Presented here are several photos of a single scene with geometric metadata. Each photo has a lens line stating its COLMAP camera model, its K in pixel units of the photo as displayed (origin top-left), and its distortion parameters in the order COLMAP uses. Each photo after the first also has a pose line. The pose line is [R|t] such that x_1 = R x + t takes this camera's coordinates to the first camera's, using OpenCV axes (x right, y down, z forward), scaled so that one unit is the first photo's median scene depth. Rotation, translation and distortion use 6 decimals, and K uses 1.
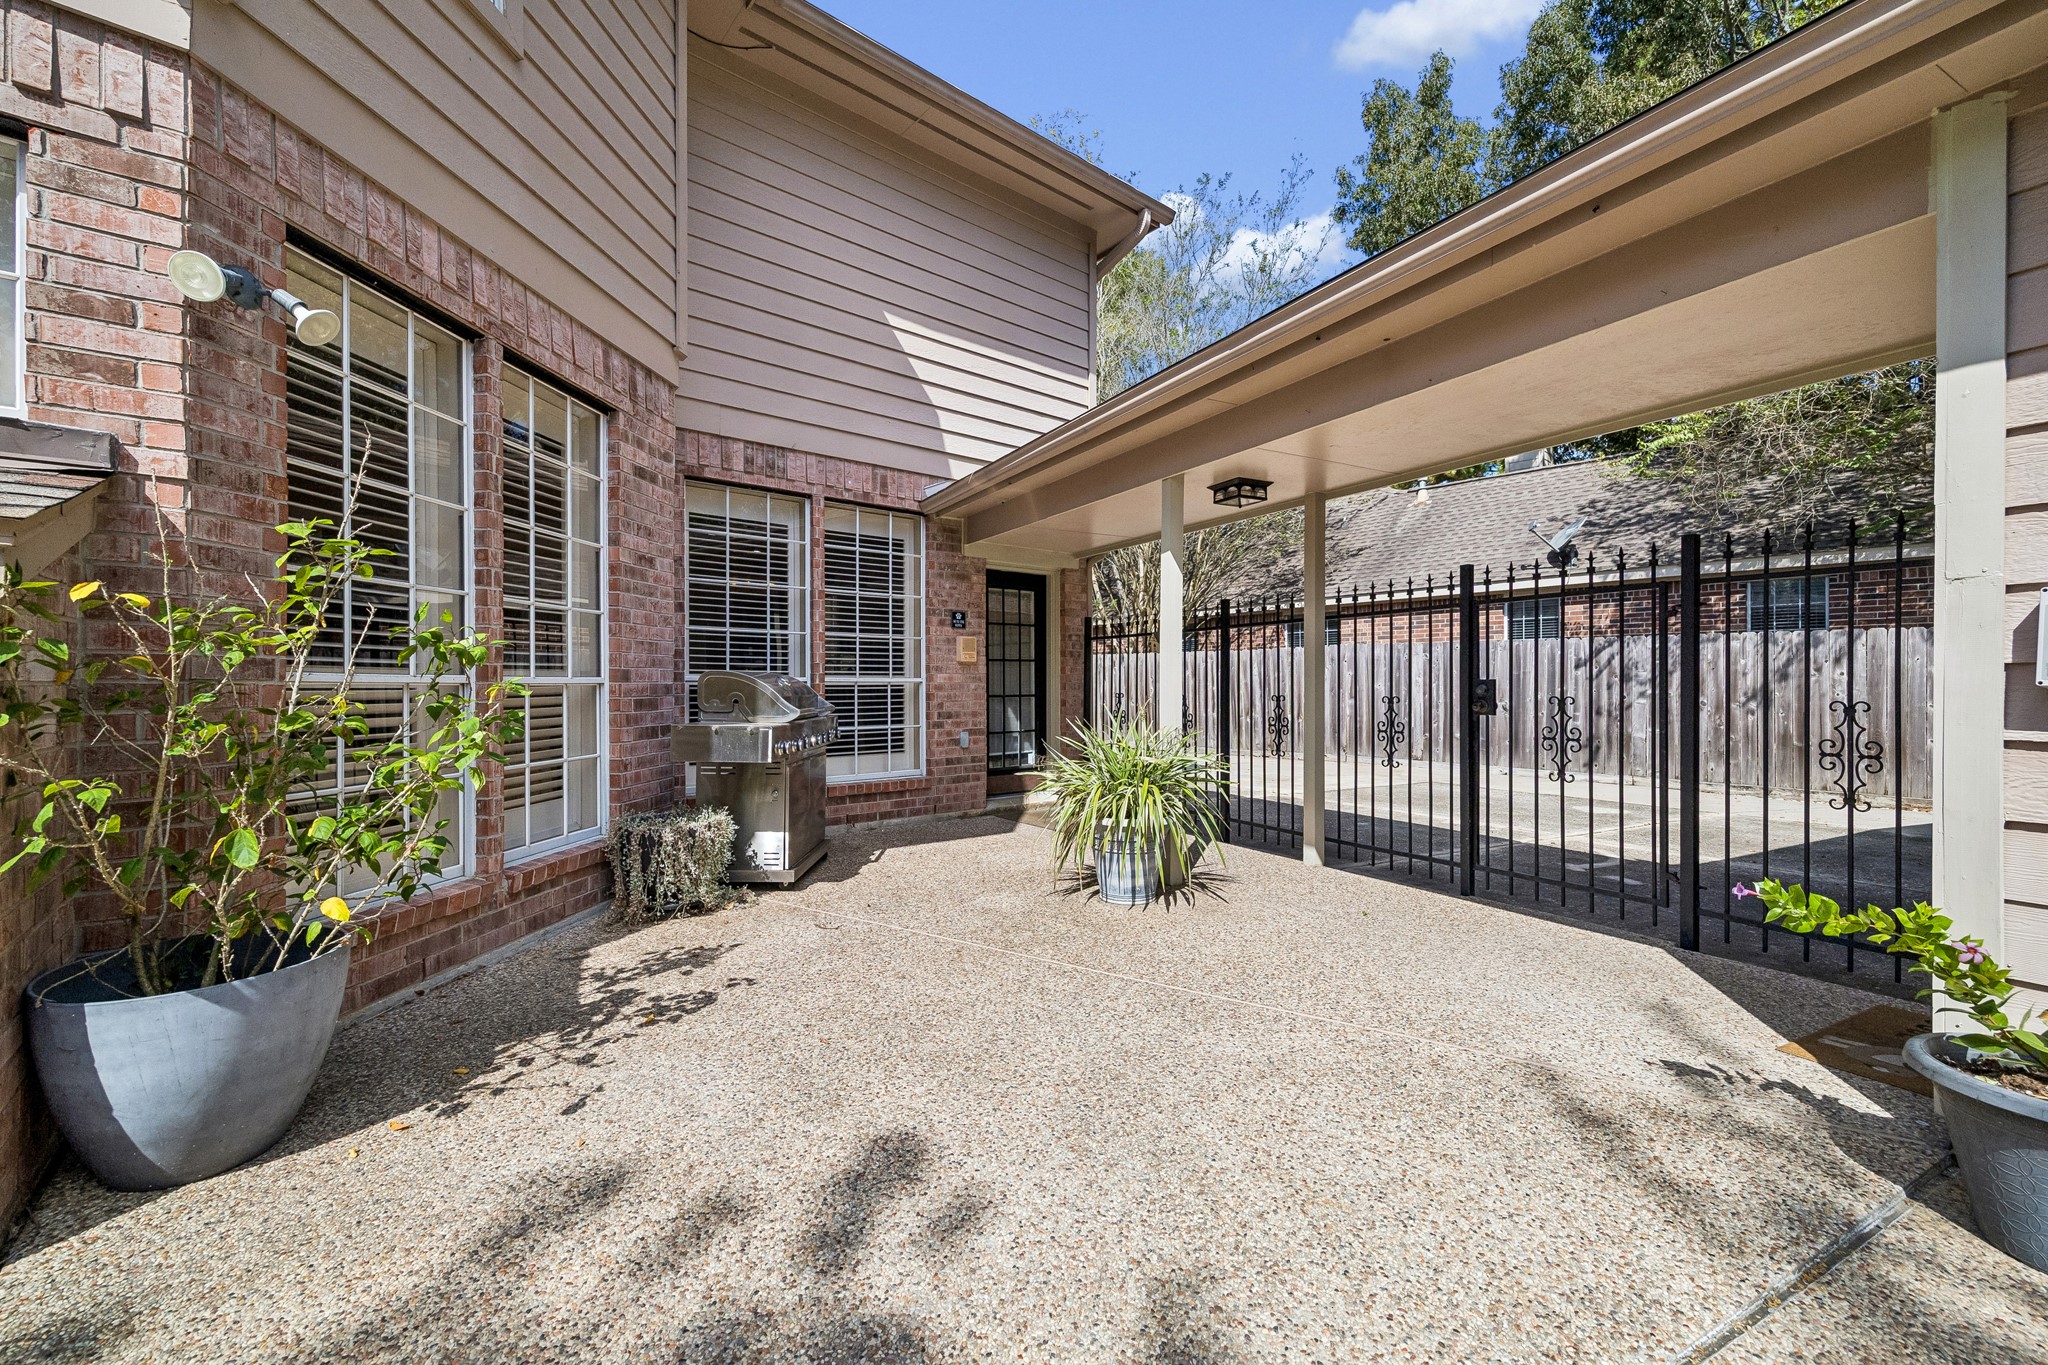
lens RADIAL K [[828.5, 0, 1024.0], [0, 828.5, 682.5], [0, 0, 1]] dist [-0.002573, -0.000525]
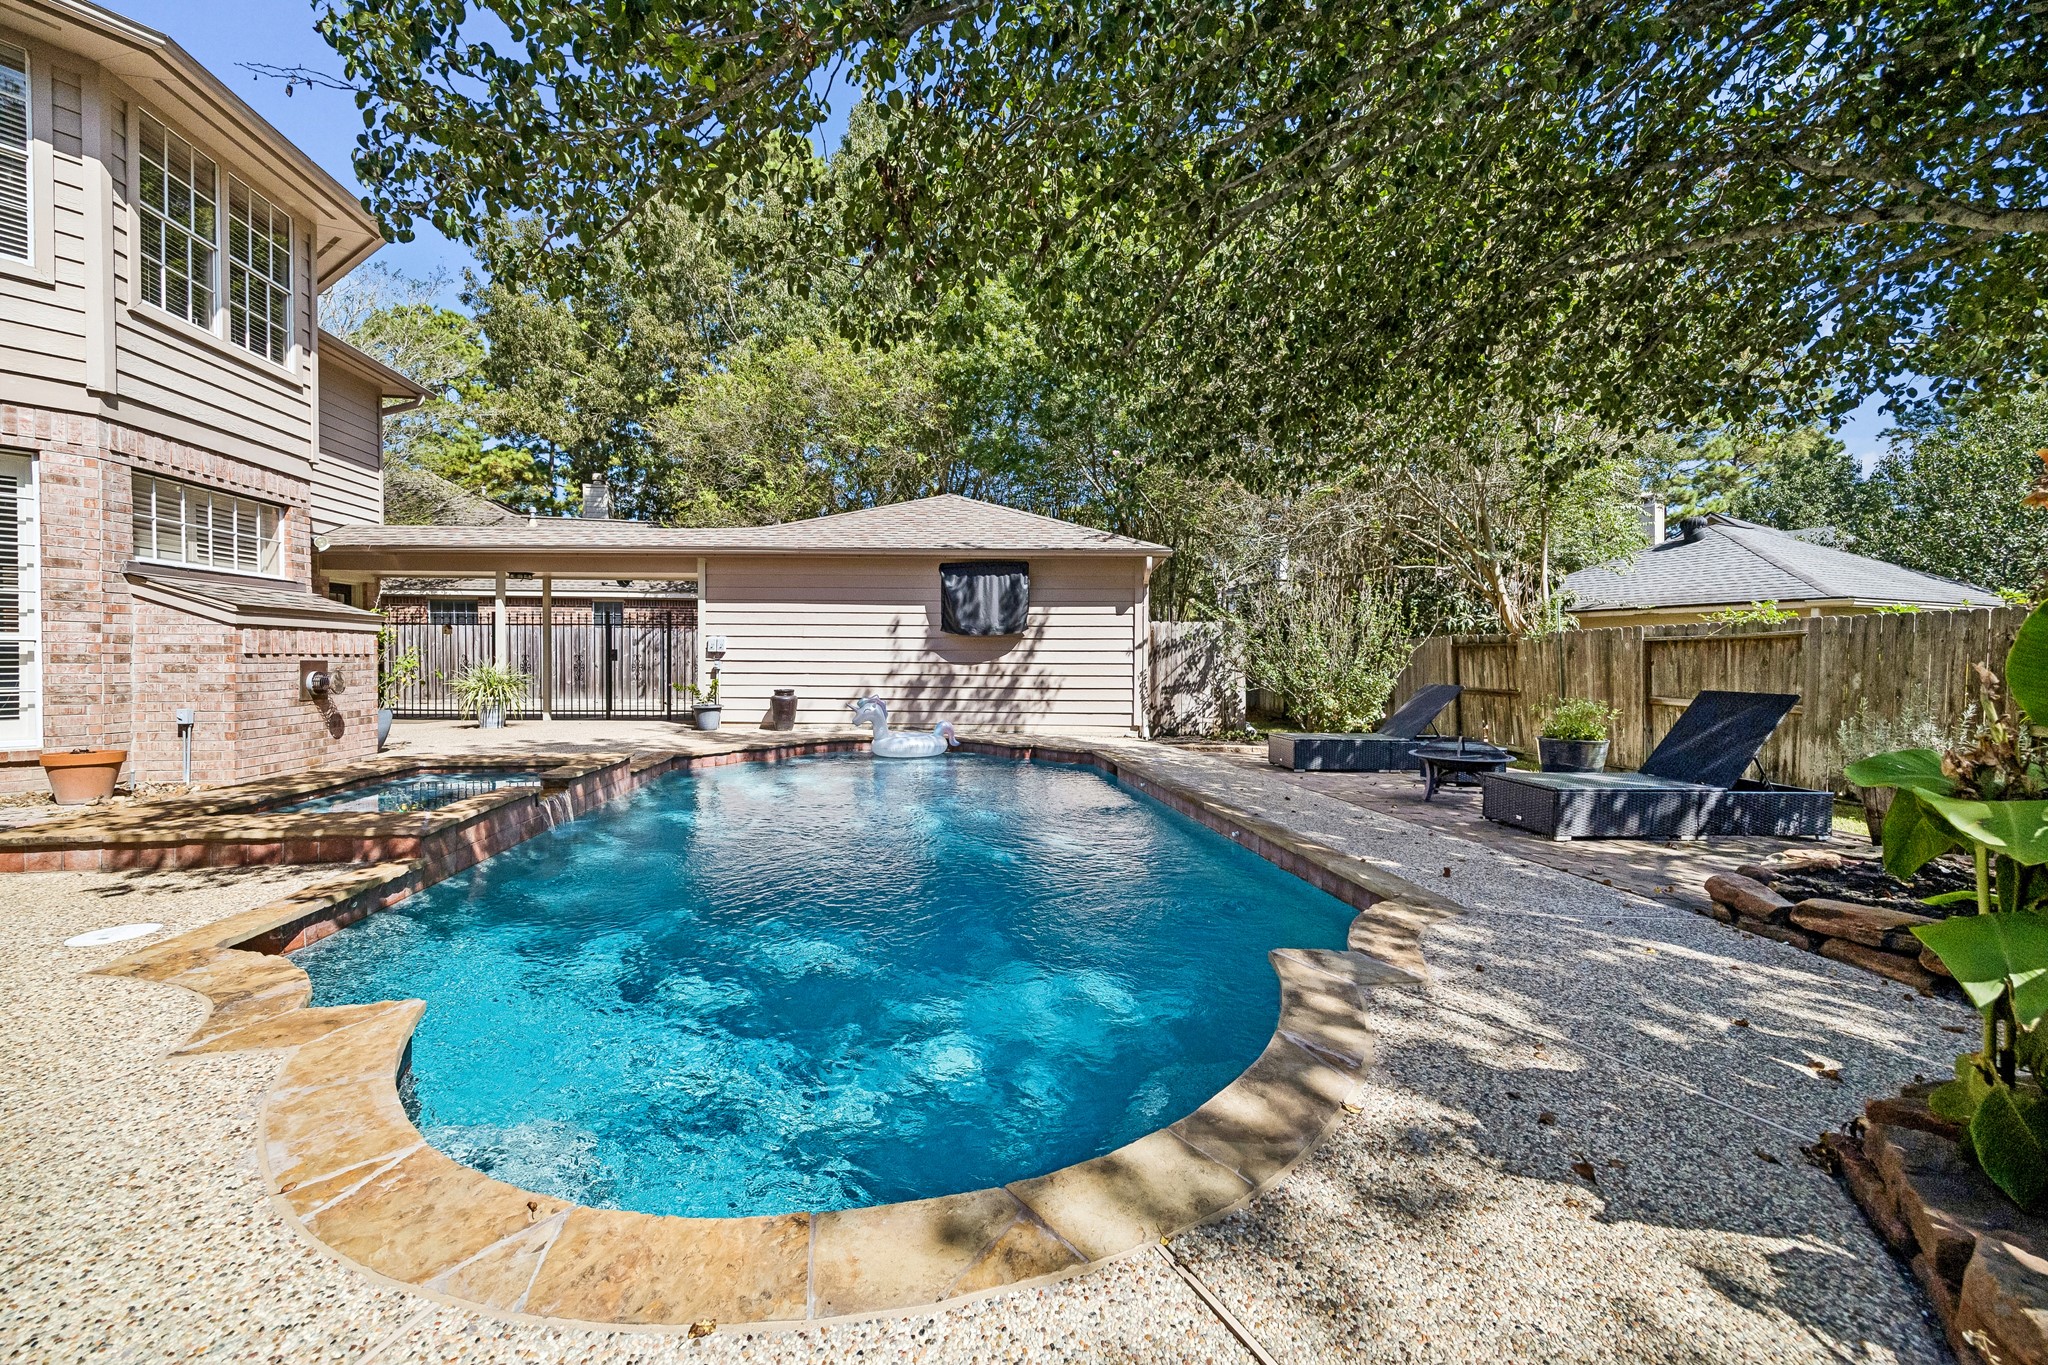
lens RADIAL K [[828.5, 0, 1024.0], [0, 828.5, 682.5], [0, 0, 1]] dist [-0.002573, -0.000525]
pose [[0.501941, -0.023570, 0.864581, -0.924103], [-0.008577, 0.999444, 0.032226, 0.004200], [-0.864860, -0.023591, 0.501459, -1.287456]]
